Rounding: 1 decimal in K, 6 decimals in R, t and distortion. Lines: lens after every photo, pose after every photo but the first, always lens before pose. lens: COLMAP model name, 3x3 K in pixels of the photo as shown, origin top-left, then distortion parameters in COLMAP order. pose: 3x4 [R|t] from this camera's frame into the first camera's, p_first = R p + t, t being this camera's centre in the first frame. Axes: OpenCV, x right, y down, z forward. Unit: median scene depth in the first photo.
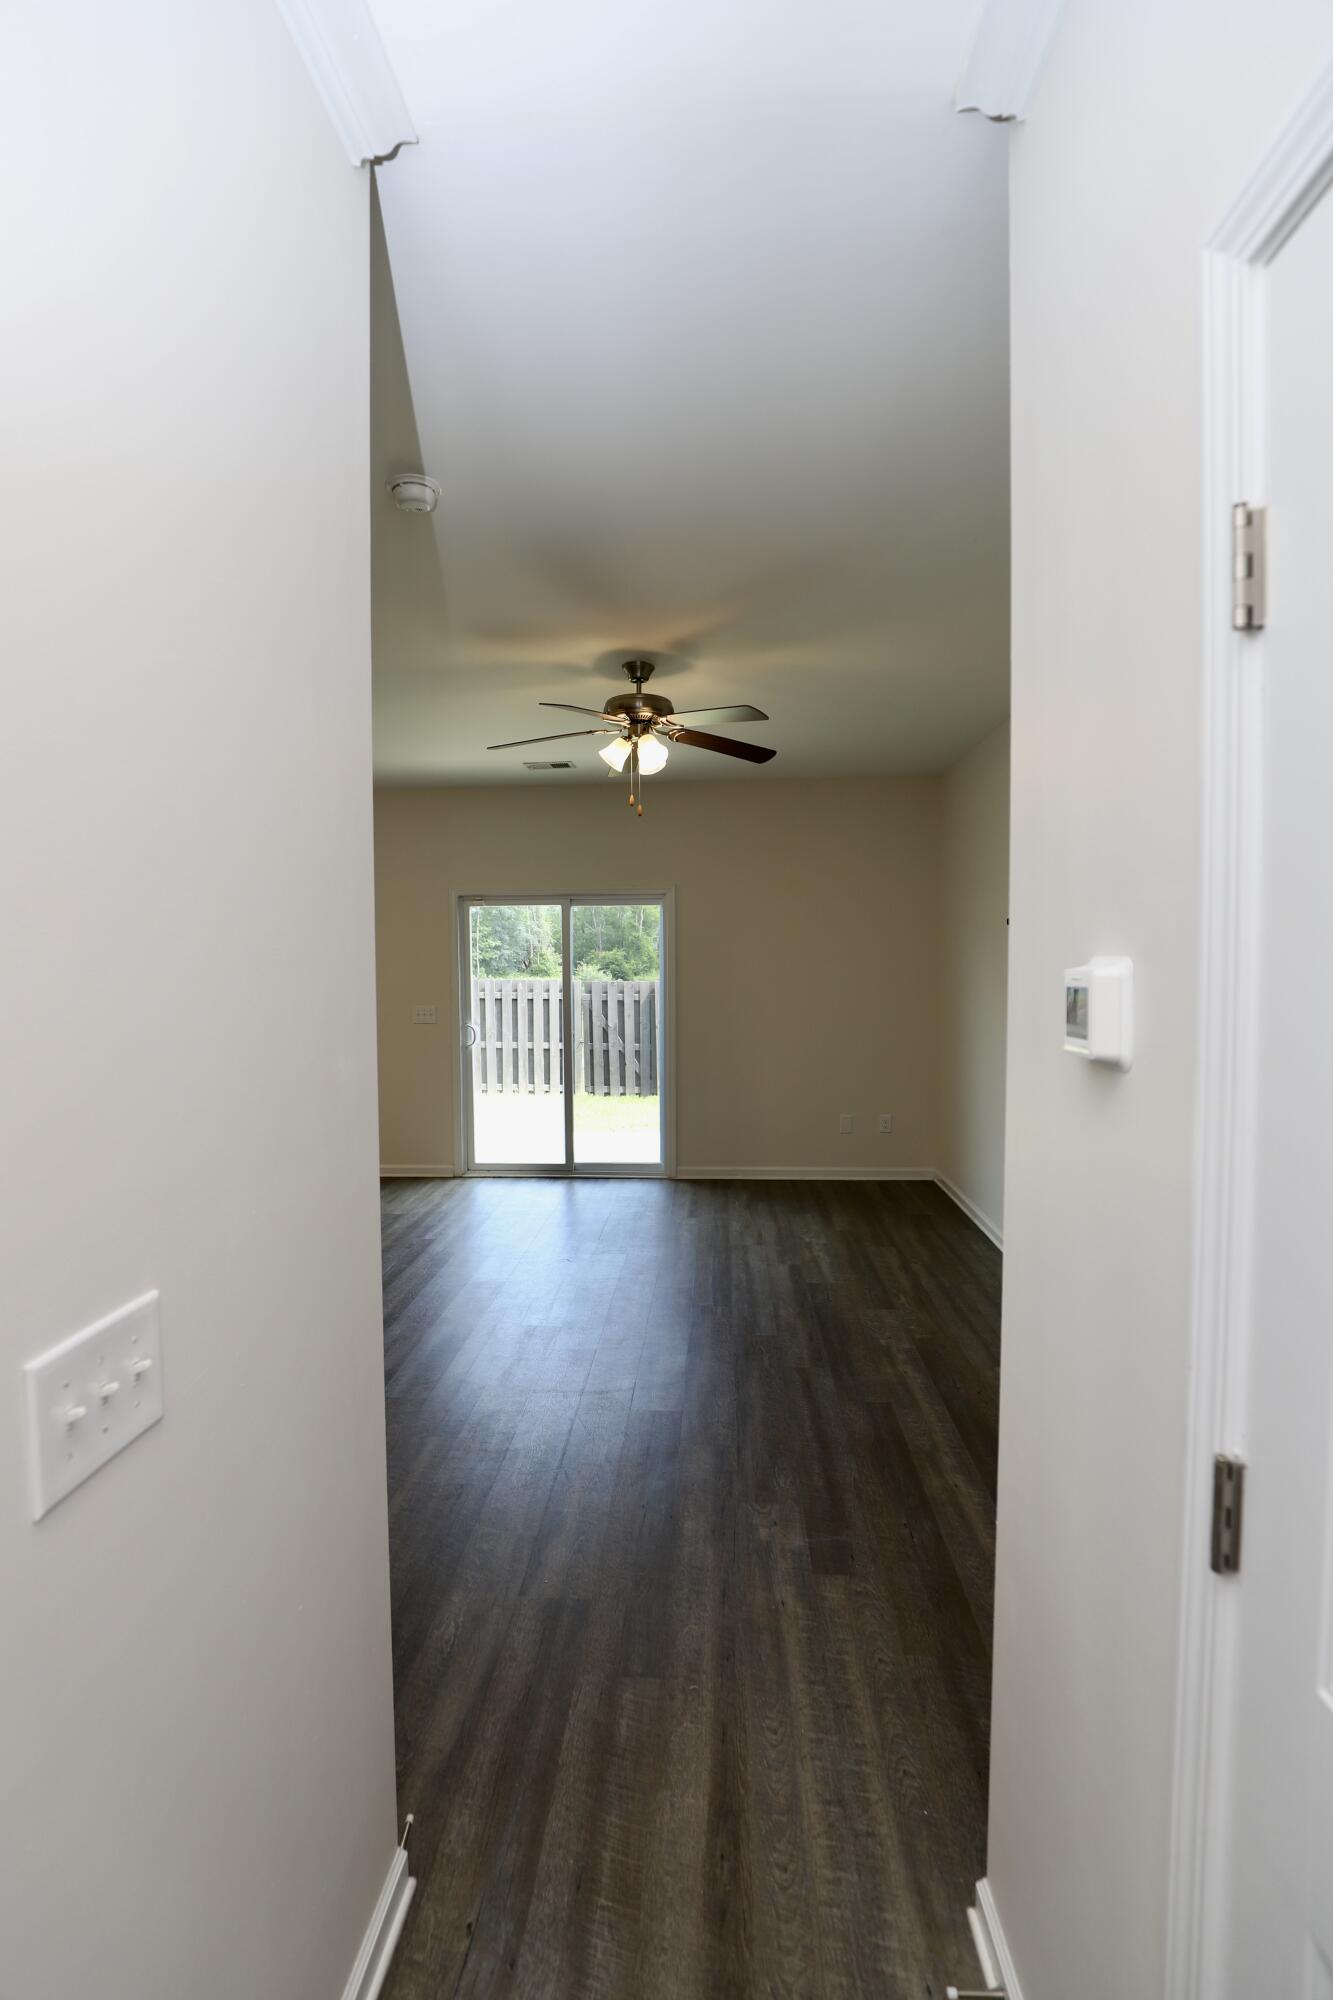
lens RADIAL K [[951.5, 0, 649.8], [0, 951.5, 1002.0], [0, 0, 1]] dist [-0.031256, 0.000284]
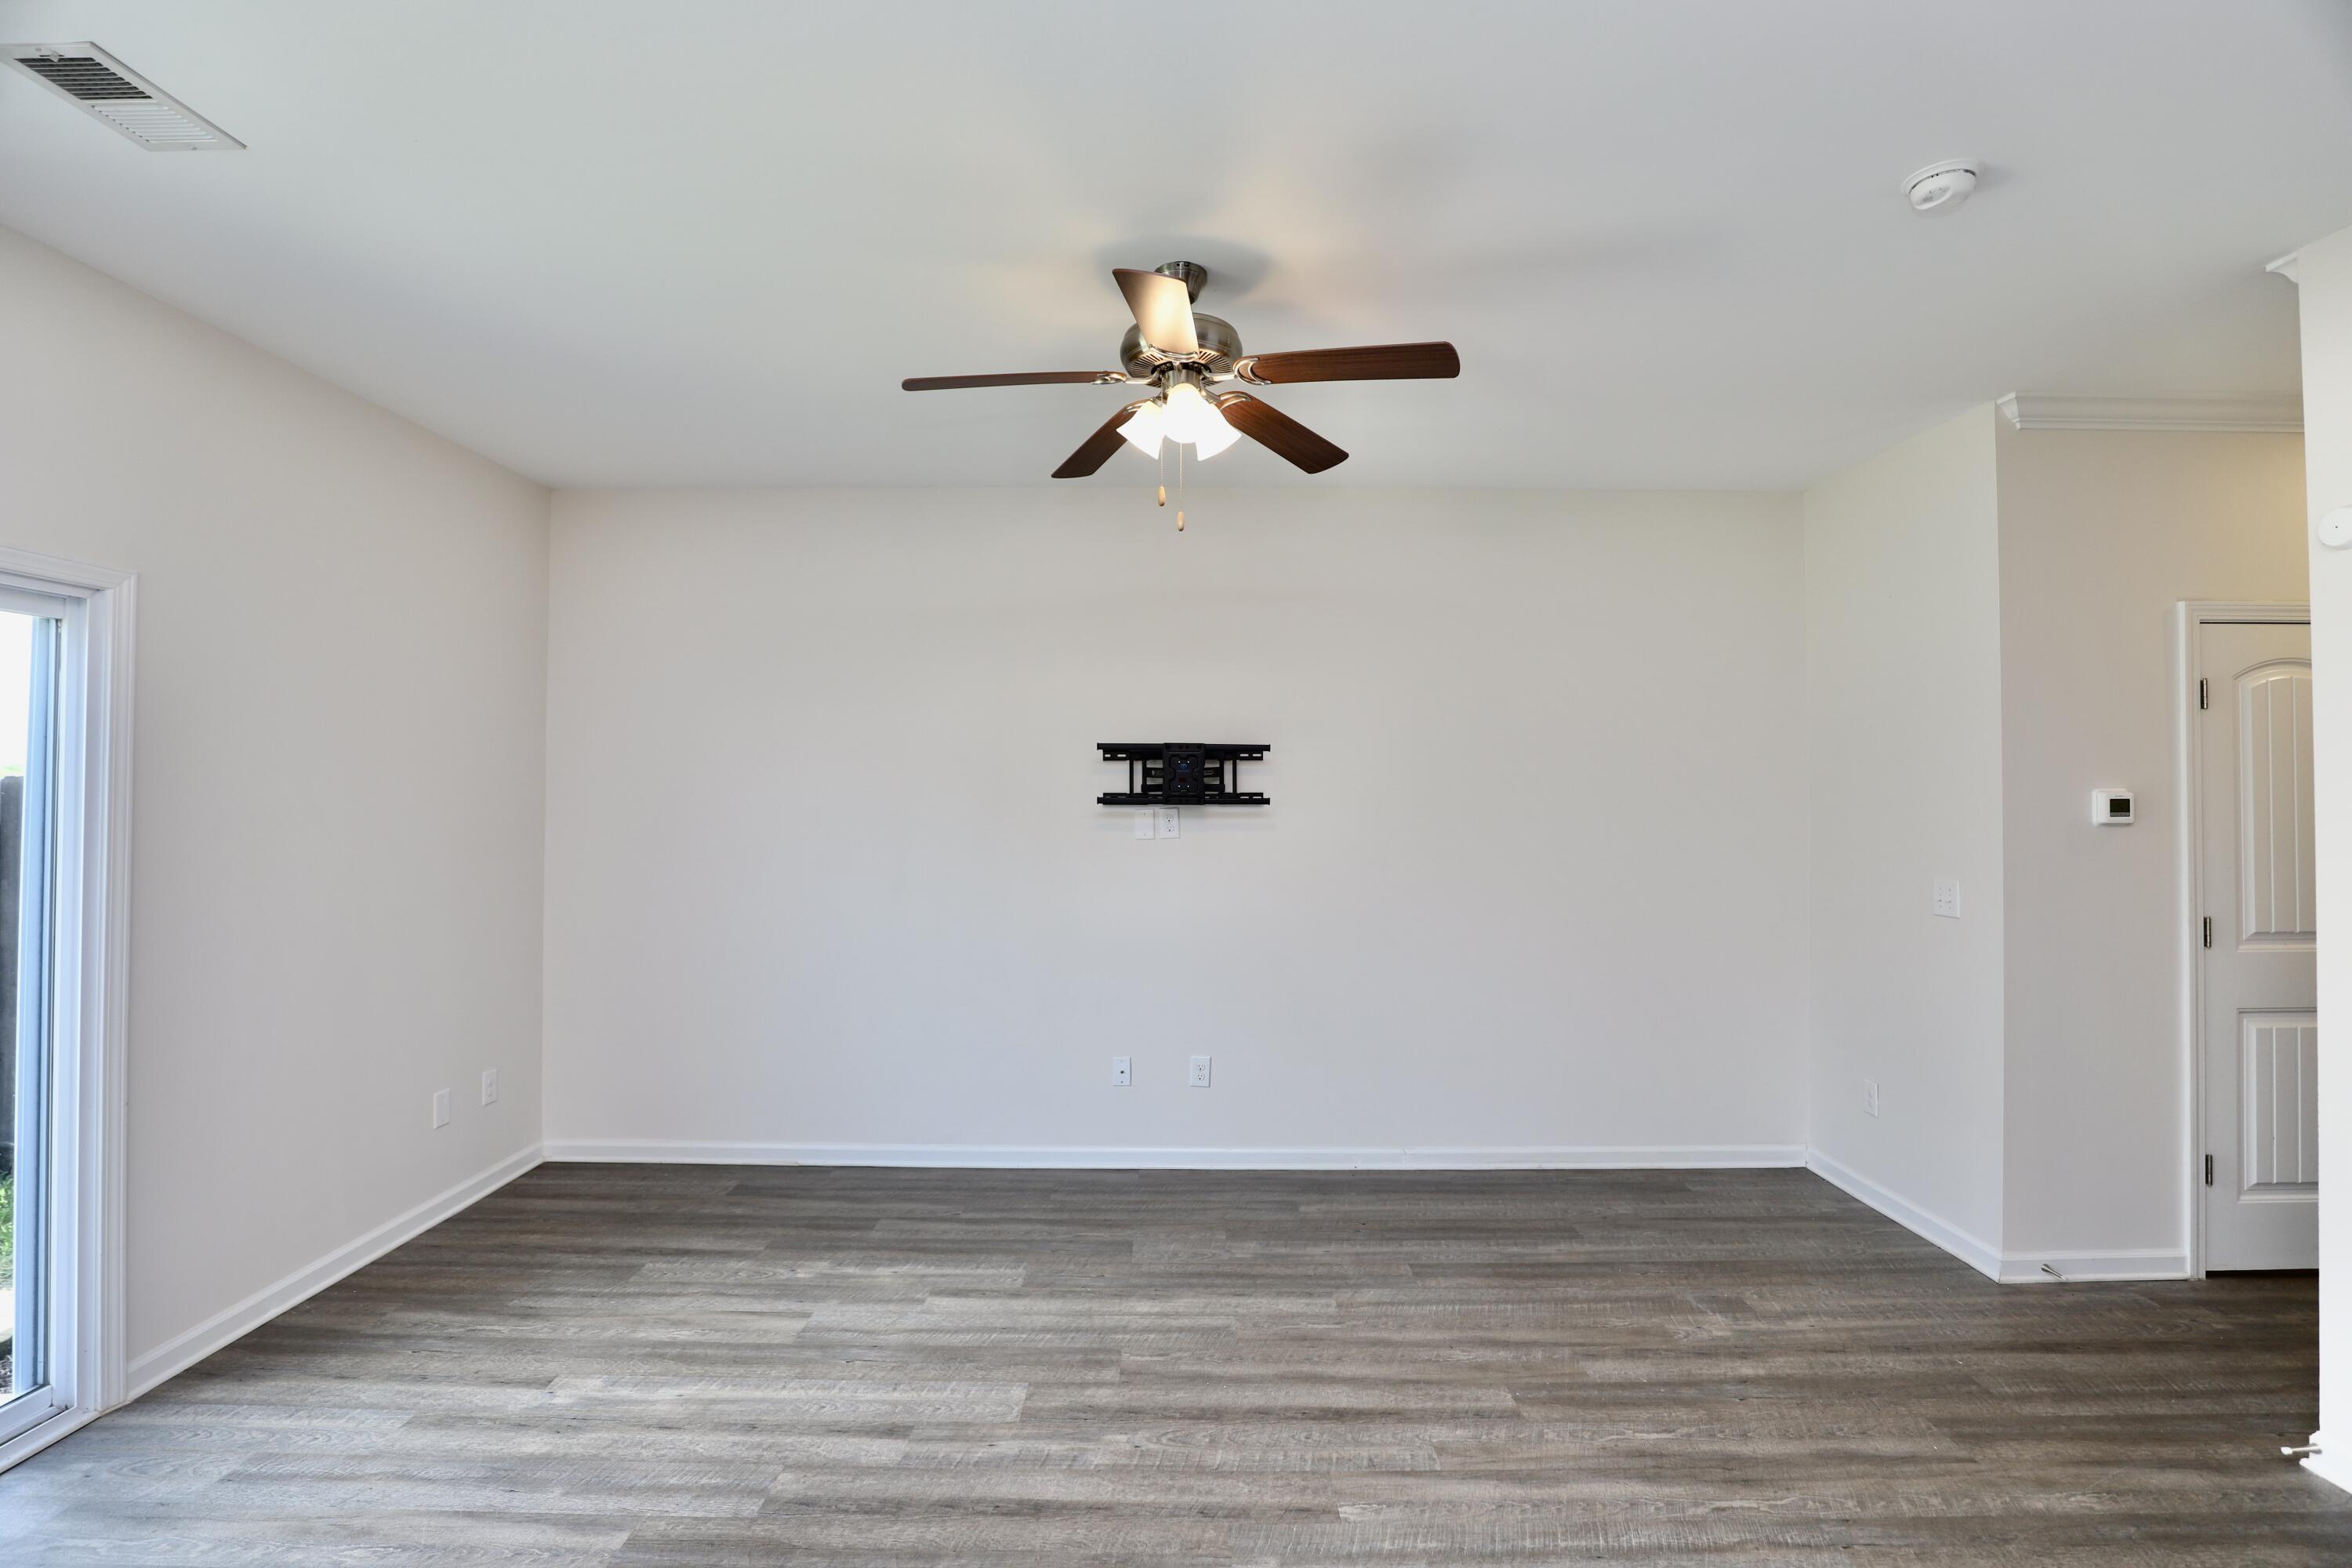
lens RADIAL K [[1083.5, 0, 1174.8], [0, 1083.5, 777.3], [0, 0, 1]] dist [-0.040270, 0.009276]
pose [[-0.071617, 0.024386, 0.997134, -0.505095], [0.041603, 0.998904, -0.021441, -0.026628], [-0.996564, 0.039948, -0.072553, 0.816817]]
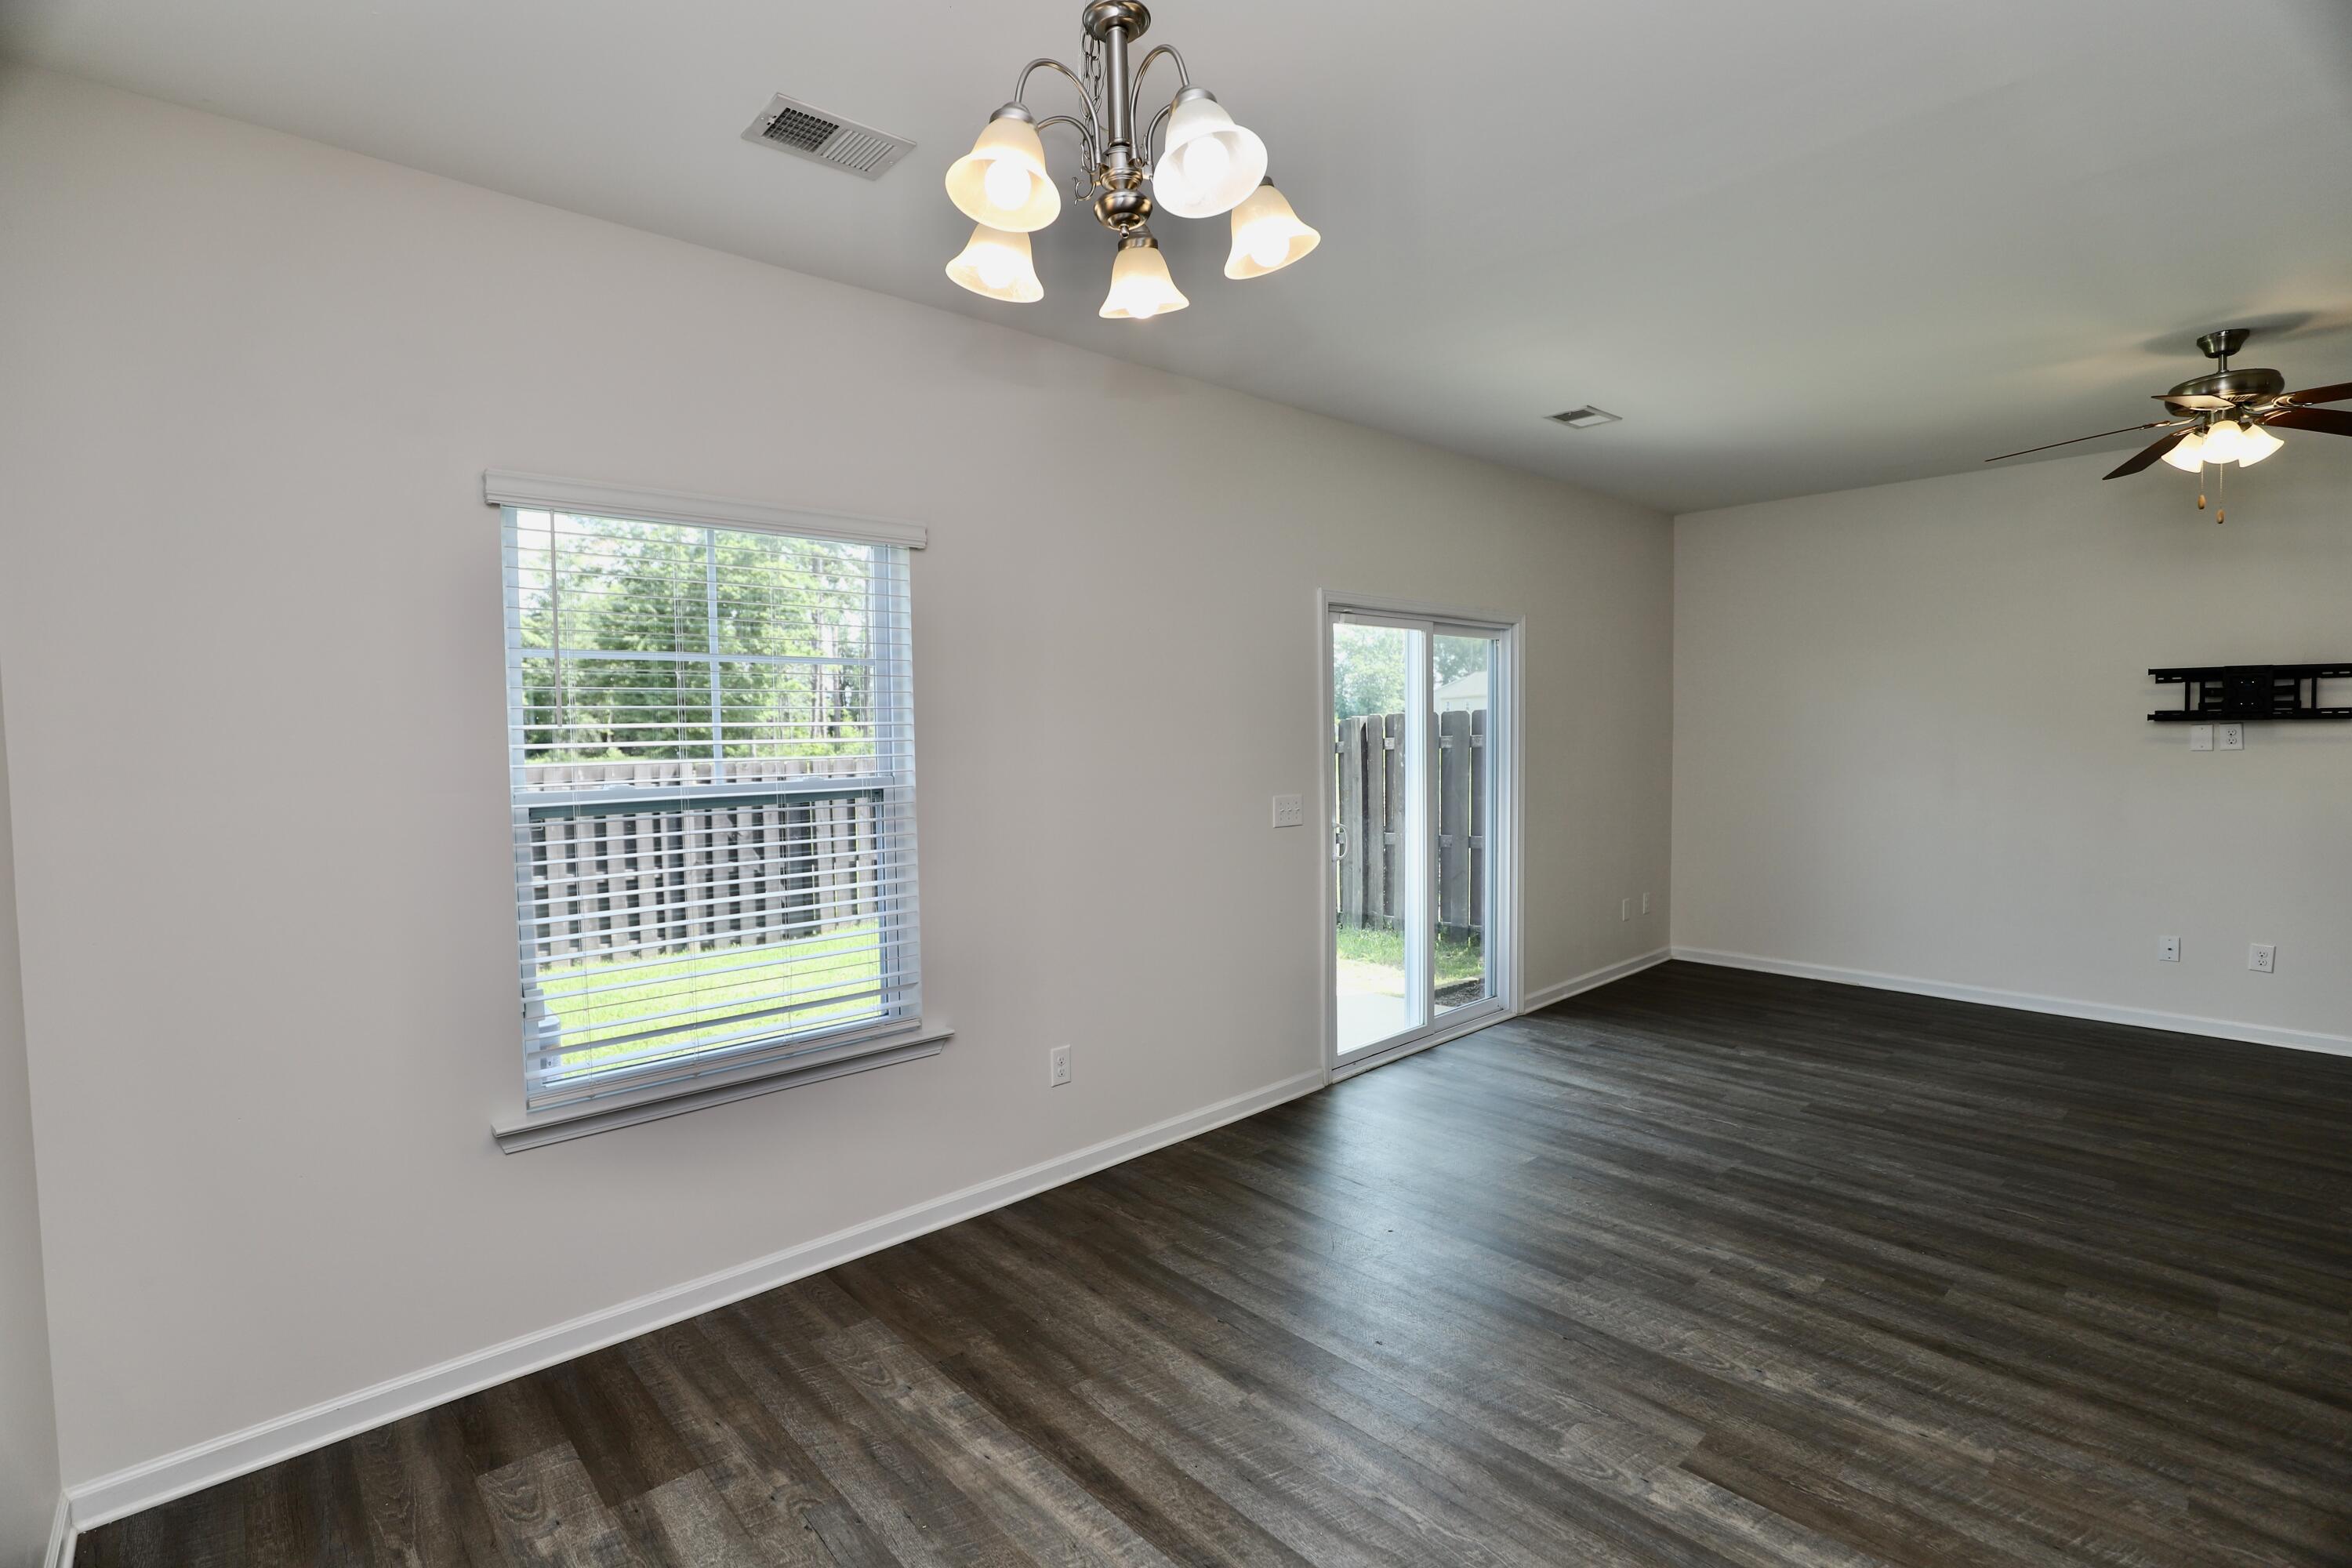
lens RADIAL K [[1083.5, 0, 1174.8], [0, 1083.5, 777.3], [0, 0, 1]] dist [-0.040270, 0.009276]
pose [[0.687846, -0.036931, 0.724917, -0.976912], [0.041424, 0.999074, 0.011592, -0.022437], [-0.724674, 0.022055, 0.688739, 0.799372]]
